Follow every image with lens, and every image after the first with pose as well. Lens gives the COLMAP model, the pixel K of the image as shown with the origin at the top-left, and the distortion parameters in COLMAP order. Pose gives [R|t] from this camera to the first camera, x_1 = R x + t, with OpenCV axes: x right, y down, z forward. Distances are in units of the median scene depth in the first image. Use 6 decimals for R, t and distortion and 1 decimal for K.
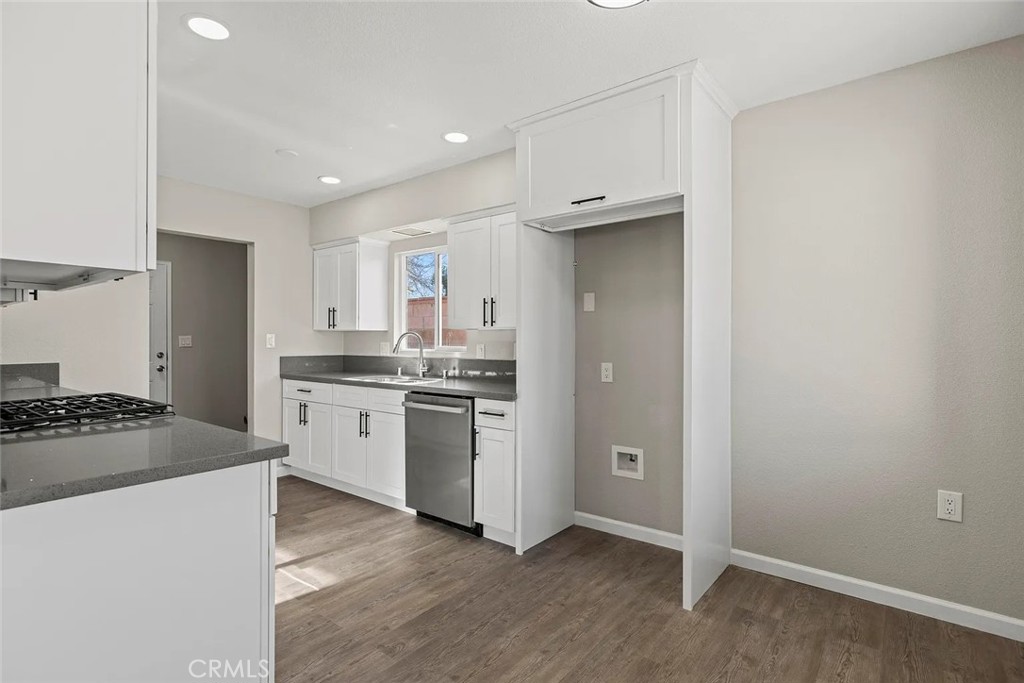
lens RADIAL K [[515.1, 0, 506.9], [0, 515.1, 337.0], [0, 0, 1]] dist [0.000941, 0.000170]
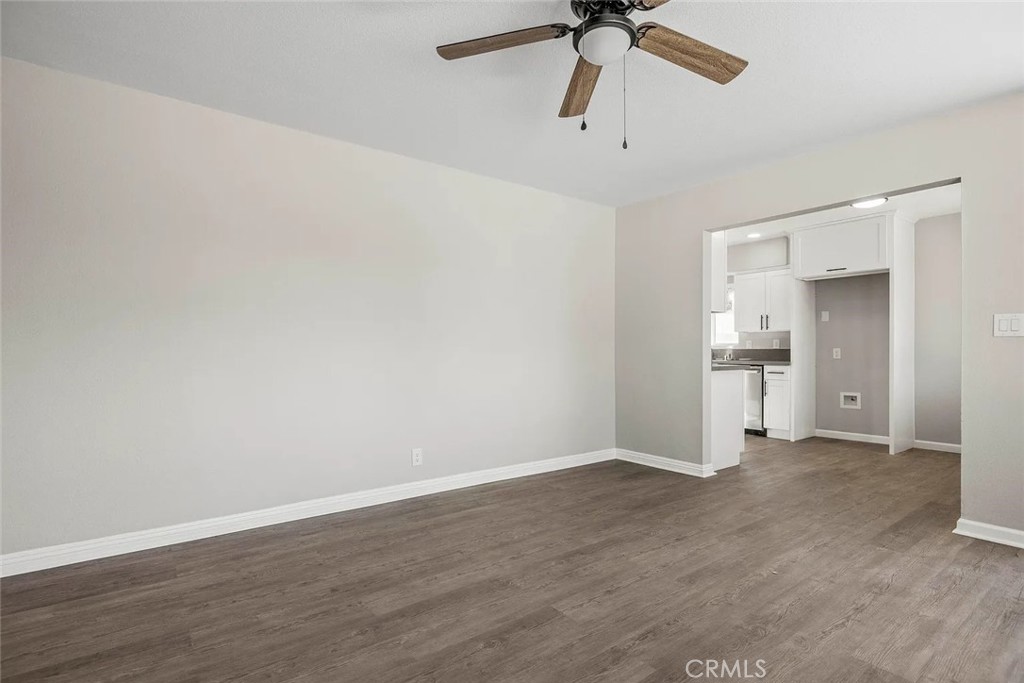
lens RADIAL K [[501.6, 0, 507.0], [0, 501.6, 348.8], [0, 0, 1]] dist [-0.000553, 0.000261]
pose [[0.962476, -0.001733, -0.271360, -0.512988], [0.001701, 0.999998, -0.000352, 0.055098], [0.271360, -0.000123, 0.962478, -1.193524]]
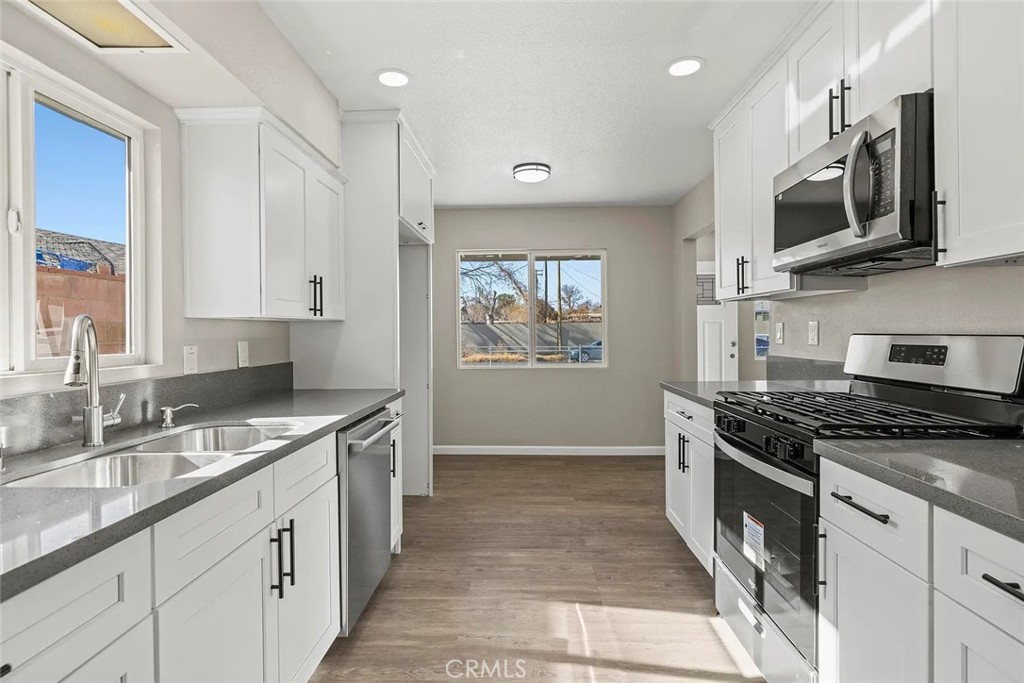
lens RADIAL K [[515.1, 0, 506.9], [0, 515.1, 337.0], [0, 0, 1]] dist [0.000941, 0.000170]
pose [[-0.602011, -0.003735, 0.798479, -0.874849], [0.004785, 0.999954, 0.008285, 0.003345], [-0.798474, 0.008808, -0.601965, 1.407244]]
